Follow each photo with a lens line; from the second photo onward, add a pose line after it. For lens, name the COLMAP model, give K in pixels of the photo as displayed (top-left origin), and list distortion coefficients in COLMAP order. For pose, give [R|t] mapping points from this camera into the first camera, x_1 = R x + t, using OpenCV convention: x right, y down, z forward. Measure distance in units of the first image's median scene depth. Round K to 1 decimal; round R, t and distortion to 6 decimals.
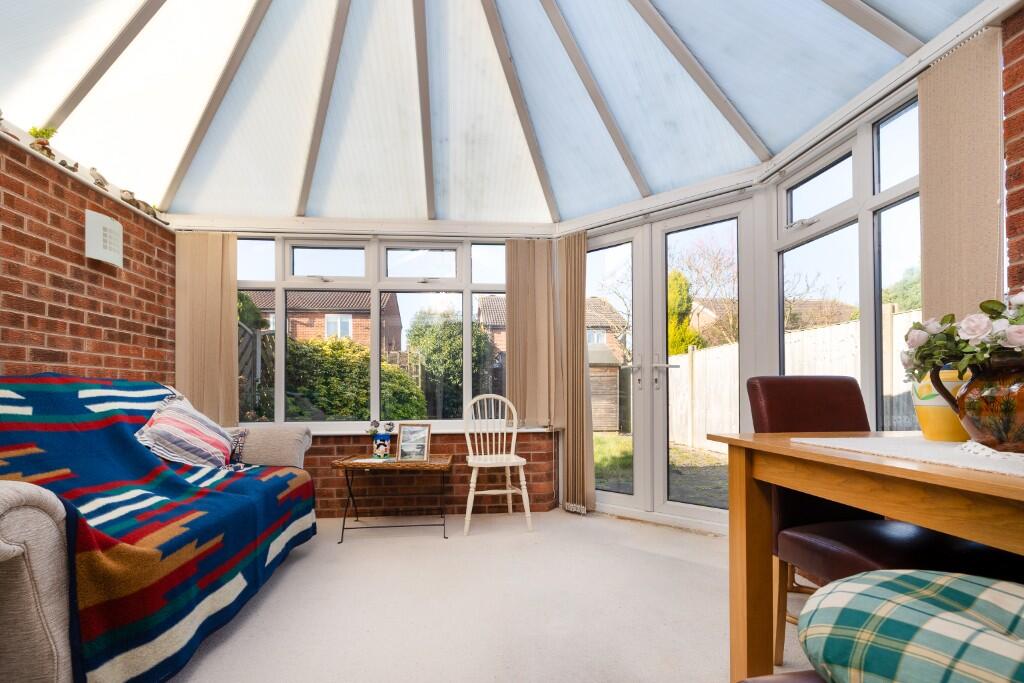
lens RADIAL K [[443.6, 0, 496.8], [0, 443.6, 391.0], [0, 0, 1]] dist [-0.002168, 0.000044]
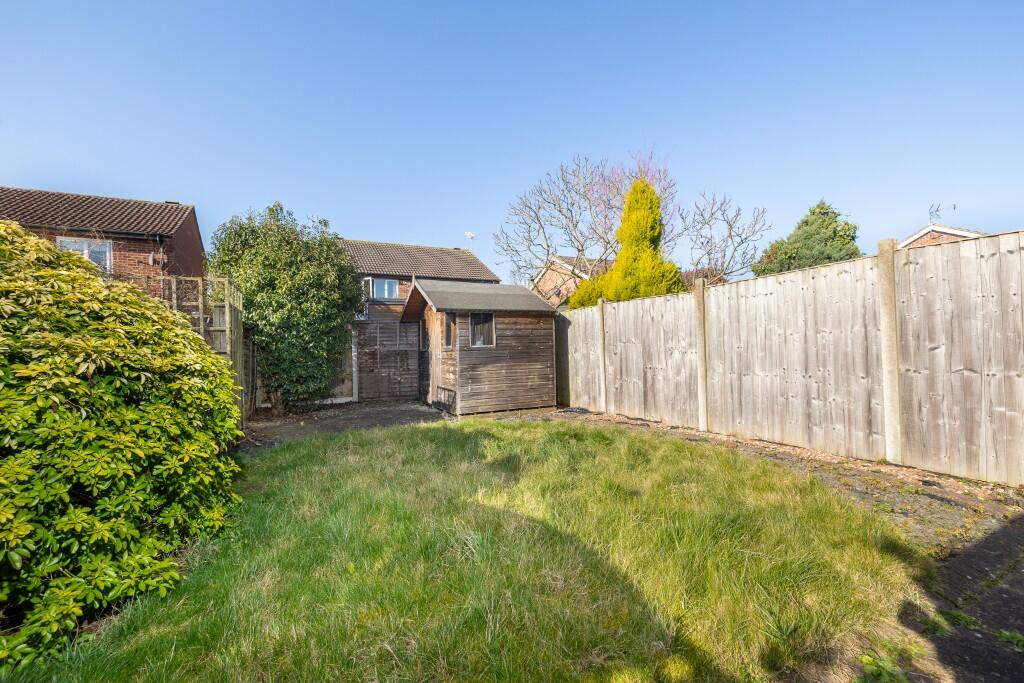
lens RADIAL K [[443.6, 0, 512.9], [0, 443.6, 343.5], [0, 0, 1]] dist [-0.002168, 0.000044]
pose [[0.929008, -0.015808, 0.369721, -0.054920], [0.023273, 0.999605, -0.015739, -0.001145], [-0.369326, 0.023226, 0.929009, 0.379350]]
